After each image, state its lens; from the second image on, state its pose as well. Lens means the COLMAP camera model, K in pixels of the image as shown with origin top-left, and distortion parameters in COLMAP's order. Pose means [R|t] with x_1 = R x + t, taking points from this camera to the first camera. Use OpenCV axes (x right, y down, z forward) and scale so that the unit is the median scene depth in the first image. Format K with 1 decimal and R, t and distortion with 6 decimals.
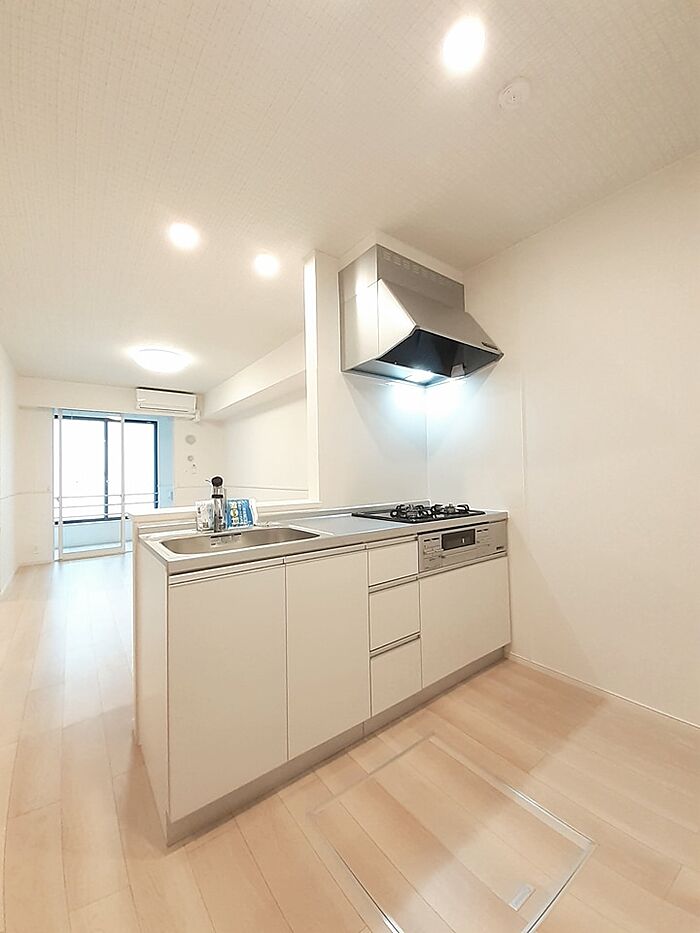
lens RADIAL K [[374.2, 0, 351.9], [0, 374.2, 466.5], [0, 0, 1]] dist [-0.001175, -0.000075]
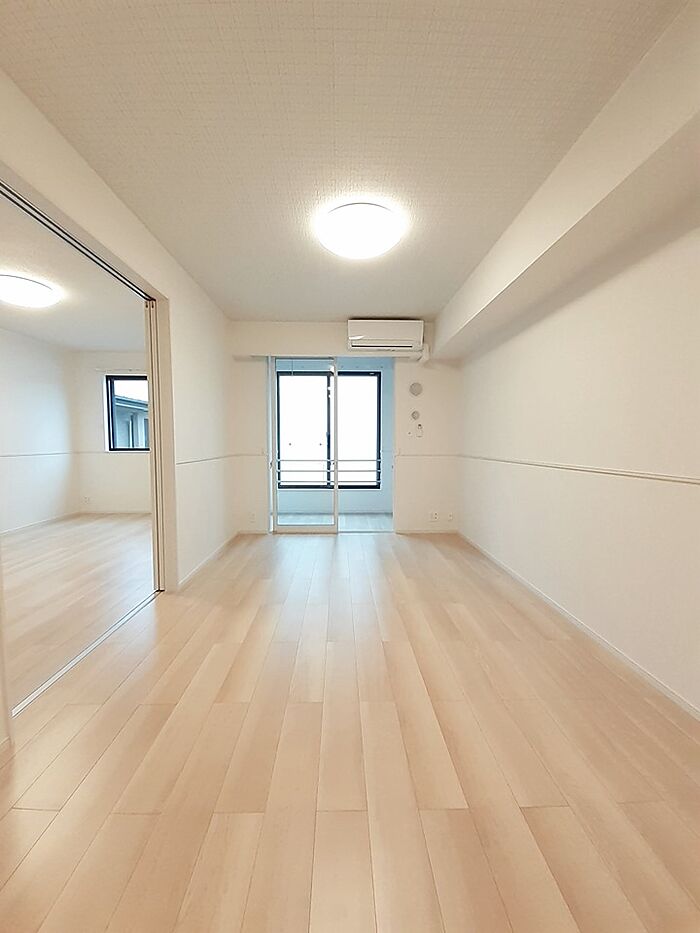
lens RADIAL K [[374.2, 0, 349.0], [0, 374.2, 465.7], [0, 0, 1]] dist [-0.001175, -0.000075]
pose [[0.818092, 0.056399, -0.572315, -0.118327], [-0.007279, 0.996115, 0.087757, 0.012868], [0.575041, -0.067627, 0.815325, 0.334569]]
